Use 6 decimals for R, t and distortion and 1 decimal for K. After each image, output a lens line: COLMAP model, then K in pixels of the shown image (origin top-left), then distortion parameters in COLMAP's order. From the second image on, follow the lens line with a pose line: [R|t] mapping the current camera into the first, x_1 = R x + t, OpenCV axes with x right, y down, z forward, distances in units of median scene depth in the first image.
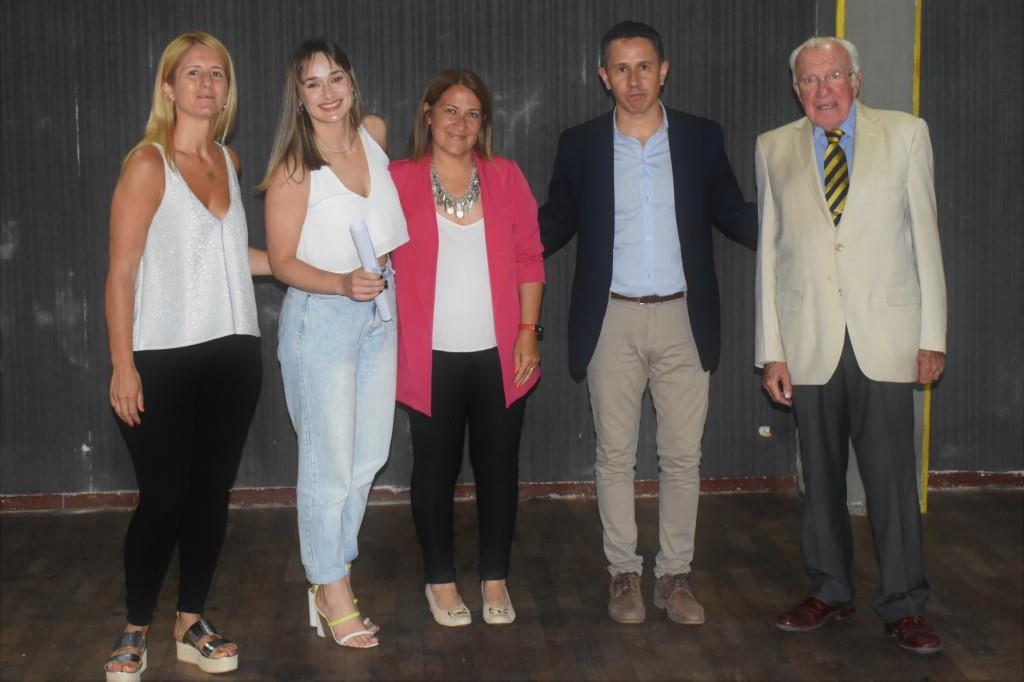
lens RADIAL K [[2133.3, 0, 569.5], [0, 2133.3, 305.3], [0, 0, 1]] dist [0.029816, 0.000000]
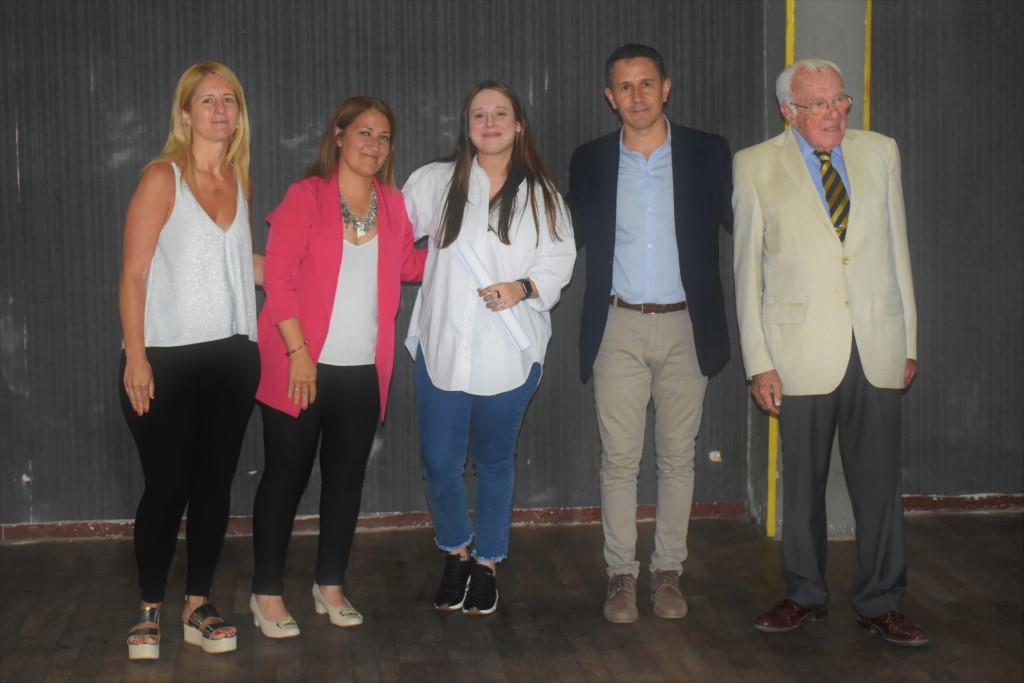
lens RADIAL K [[2465.2, 0, 479.8], [0, 2465.2, 349.2], [0, 0, 1]] dist [-0.003552, 0.000000]
pose [[0.999670, -0.006444, 0.024857, -0.046011], [0.006613, 0.999956, -0.006704, 0.016696], [-0.024812, 0.006866, 0.999669, -0.138756]]
